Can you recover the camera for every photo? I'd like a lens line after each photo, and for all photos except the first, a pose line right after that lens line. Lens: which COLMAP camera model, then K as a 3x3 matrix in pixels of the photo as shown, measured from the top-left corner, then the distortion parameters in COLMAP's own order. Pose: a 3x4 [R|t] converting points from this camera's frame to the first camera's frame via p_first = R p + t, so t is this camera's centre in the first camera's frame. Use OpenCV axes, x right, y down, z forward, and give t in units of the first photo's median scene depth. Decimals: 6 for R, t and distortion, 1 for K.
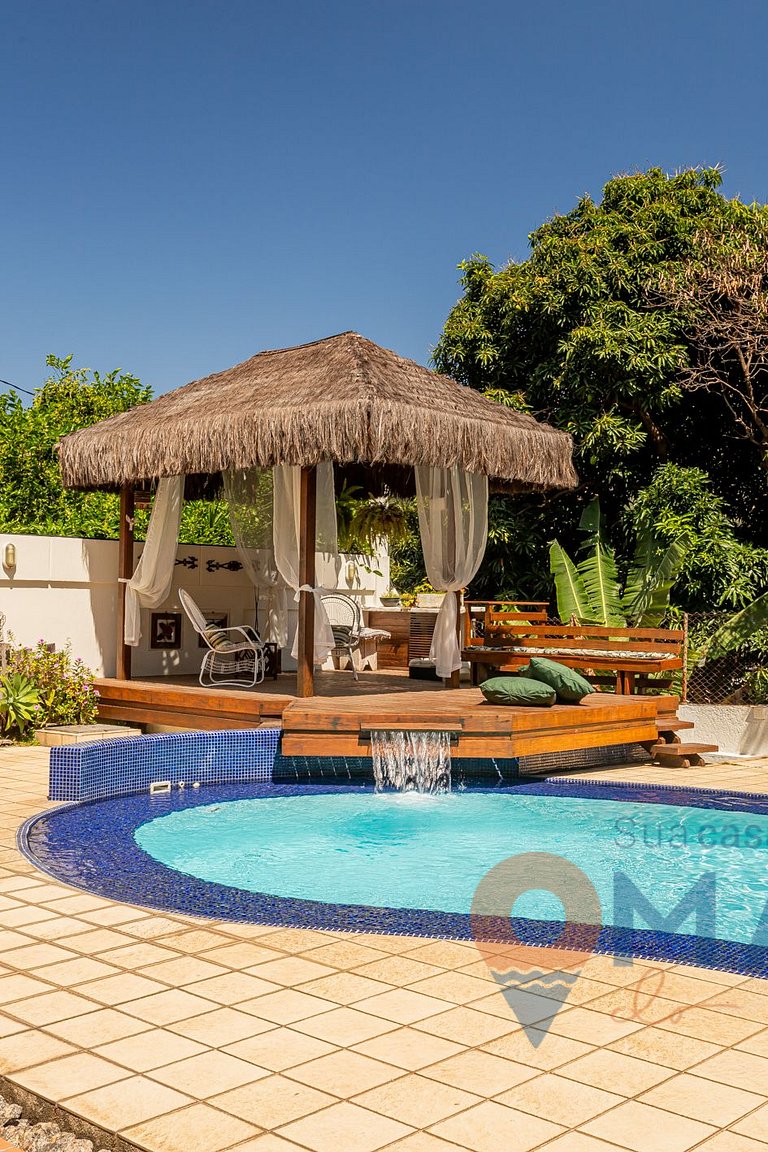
lens RADIAL K [[1256.9, 0, 374.1], [0, 1256.9, 584.3], [0, 0, 1]] dist [0.011053, 0.000000]
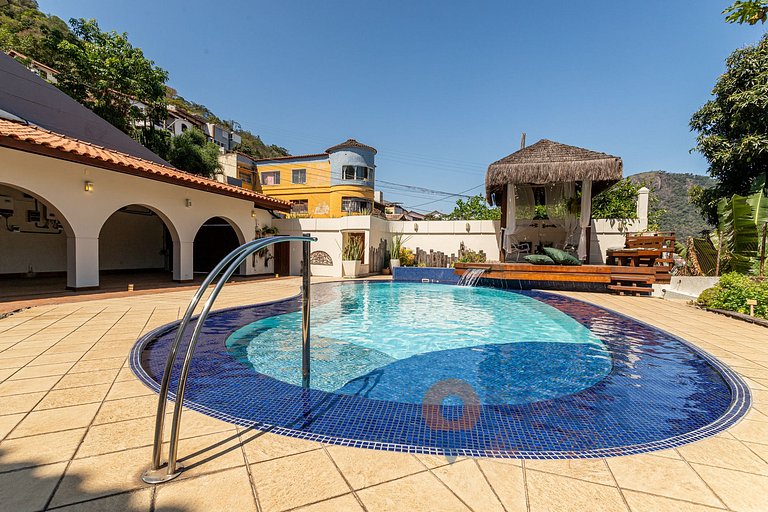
lens RADIAL K [[375.9, 0, 358.7], [0, 375.9, 270.1], [0, 0, 1]] dist [-0.003533, 0.000742]
pose [[0.403759, 0.033638, -0.914247, 0.571308], [0.003811, 0.999253, 0.038449, 0.060181], [0.914857, -0.019008, 0.403329, 0.245195]]
